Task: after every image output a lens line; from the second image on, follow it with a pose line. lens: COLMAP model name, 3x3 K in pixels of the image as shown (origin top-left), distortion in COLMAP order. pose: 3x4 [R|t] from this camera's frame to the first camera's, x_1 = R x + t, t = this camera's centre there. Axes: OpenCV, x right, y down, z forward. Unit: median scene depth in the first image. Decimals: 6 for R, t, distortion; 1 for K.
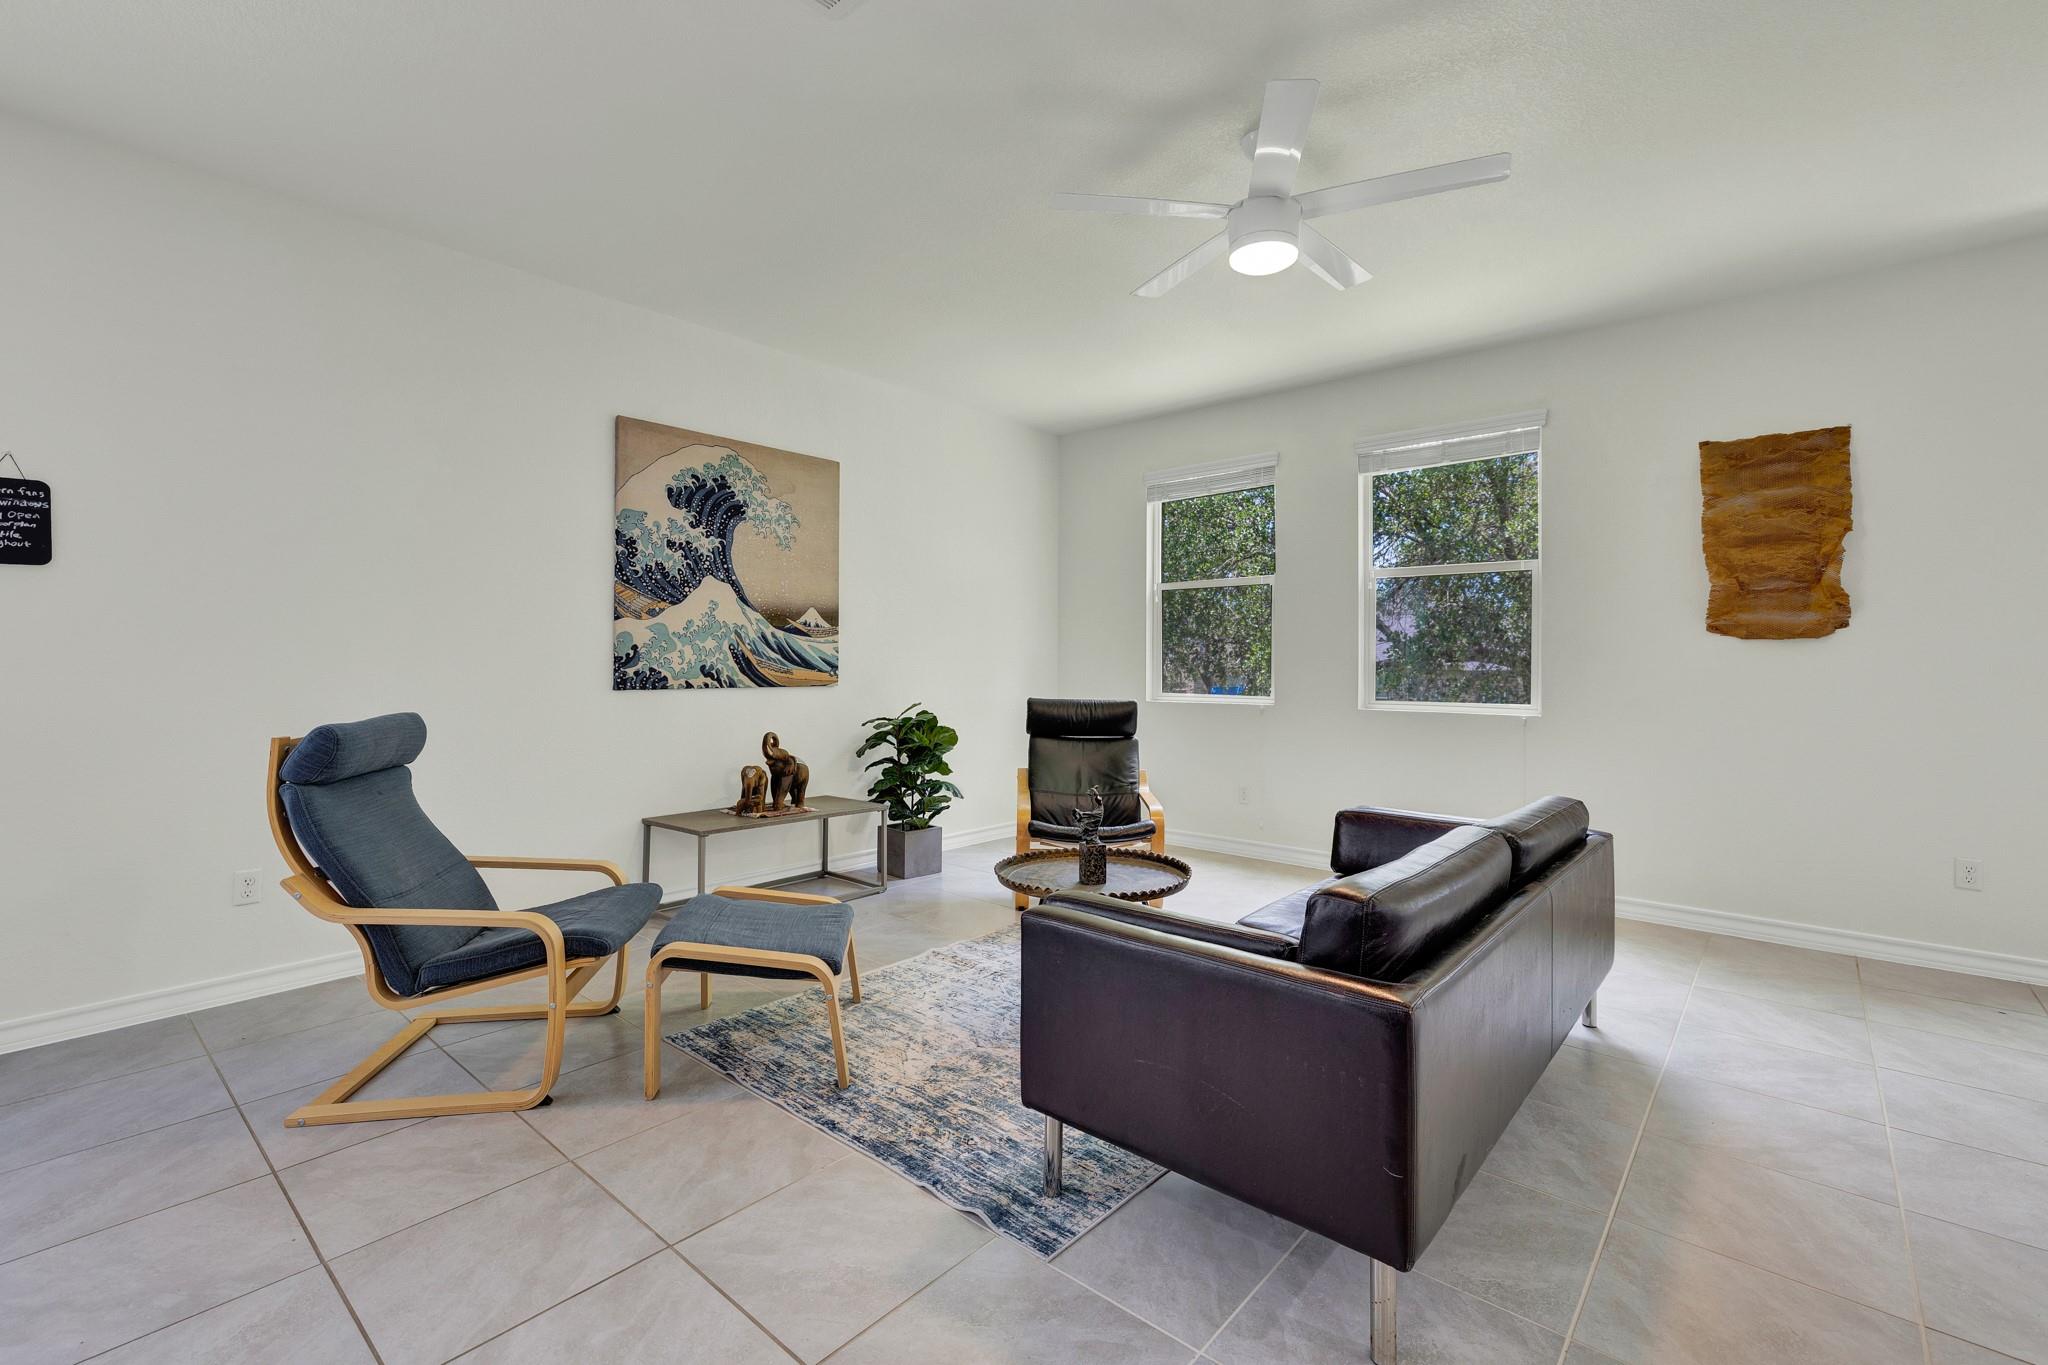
lens RADIAL K [[882.2, 0, 1013.0], [0, 882.2, 649.4], [0, 0, 1]] dist [0.000629, -0.000189]
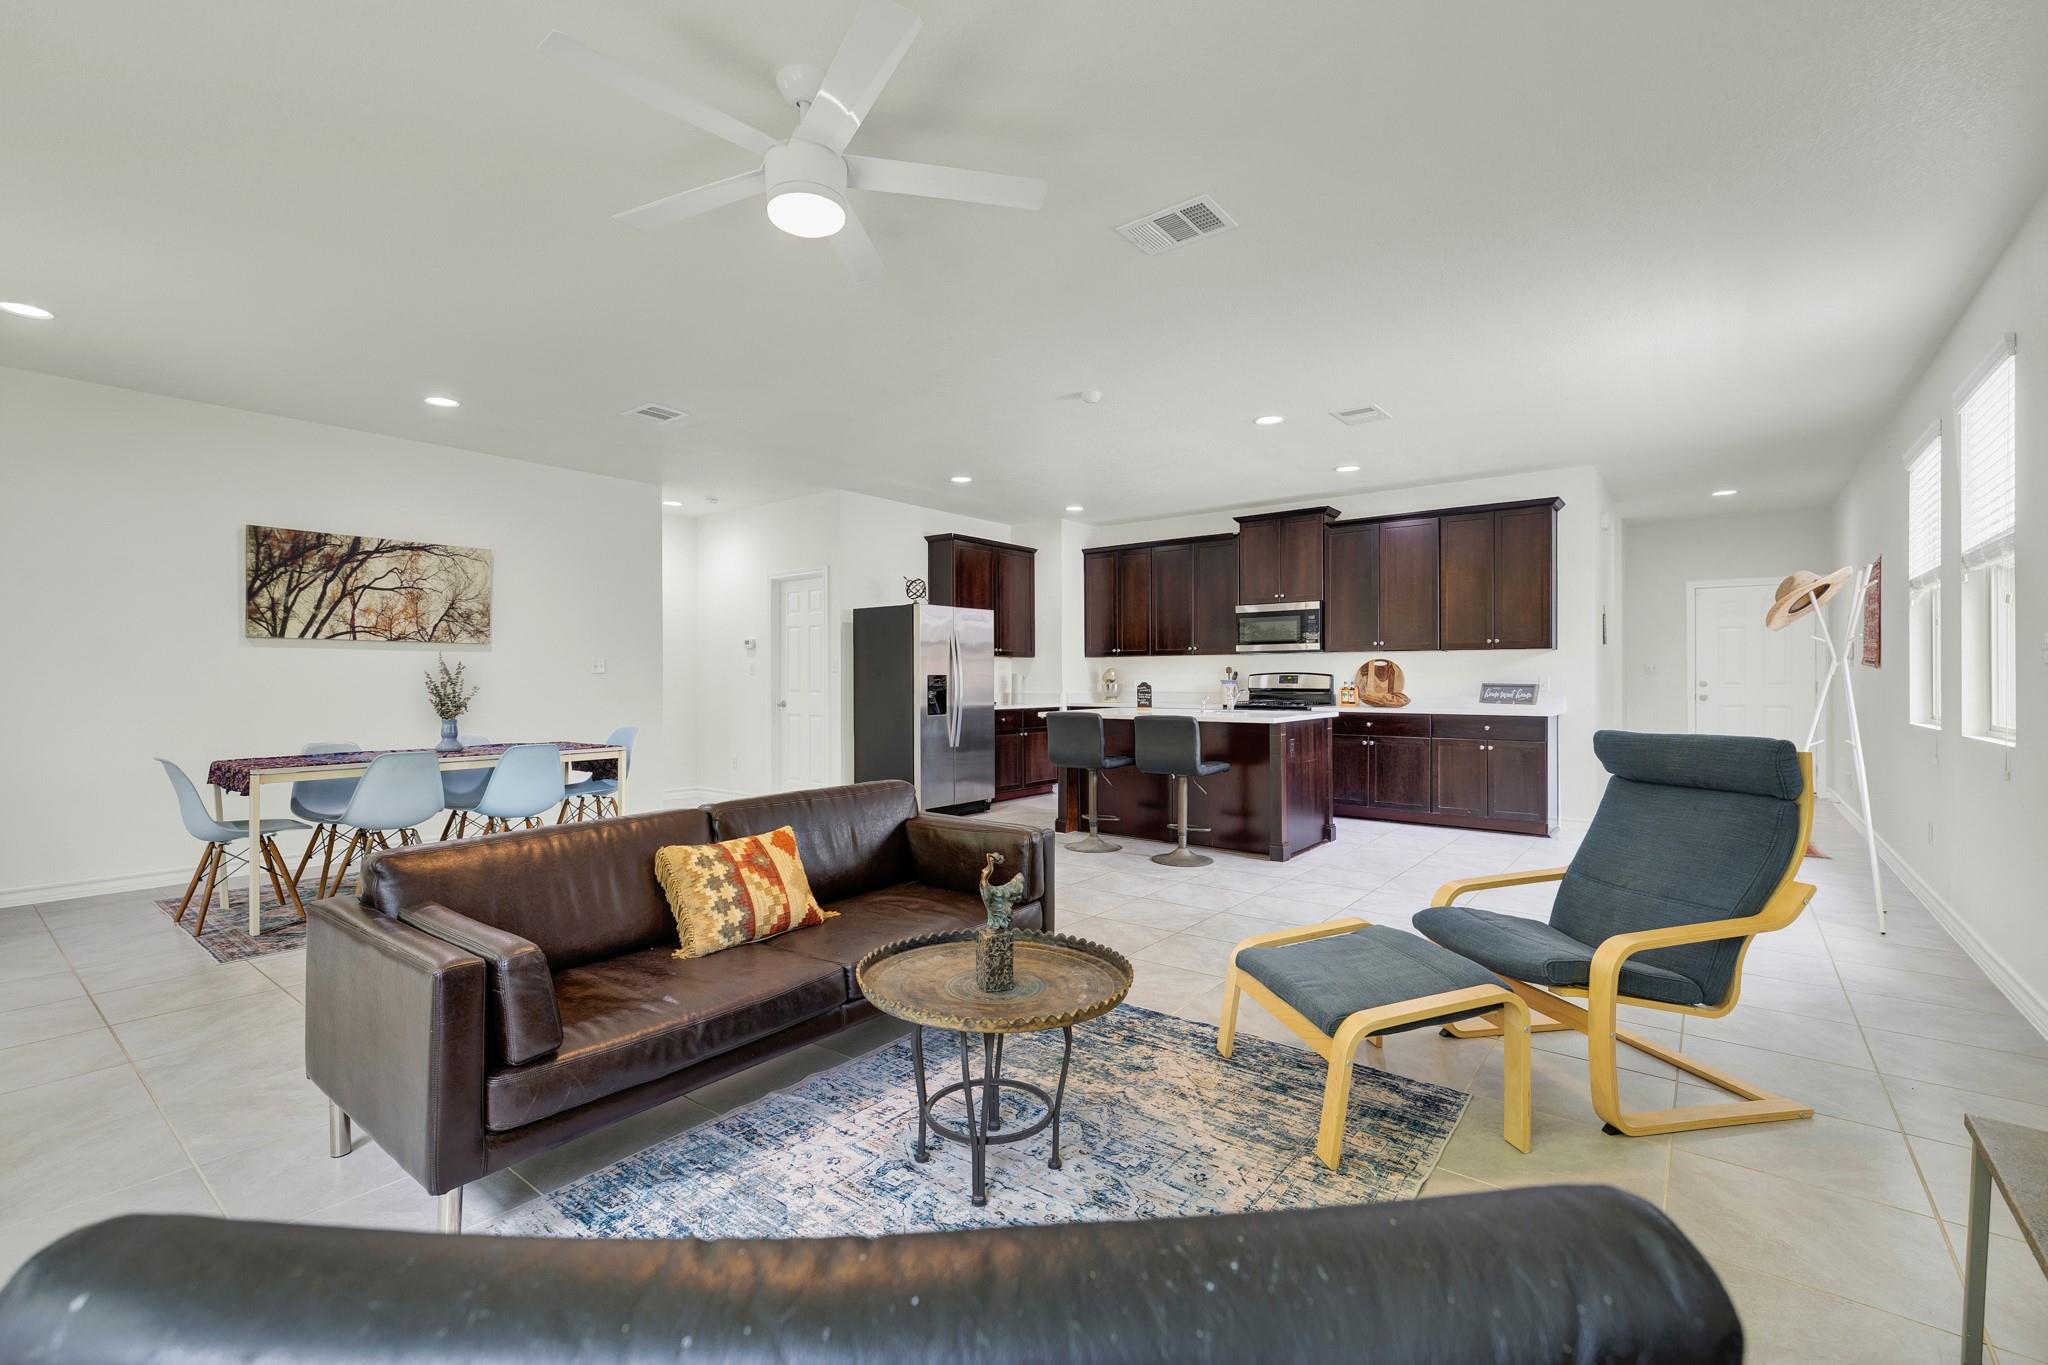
lens RADIAL K [[882.2, 0, 1008.6], [0, 882.2, 678.3], [0, 0, 1]] dist [0.000629, -0.000189]
pose [[-0.998803, -0.002383, -0.048852, 0.079016], [-0.001789, 0.999924, -0.012198, 0.014399], [0.048877, -0.012096, -0.998732, 1.189164]]
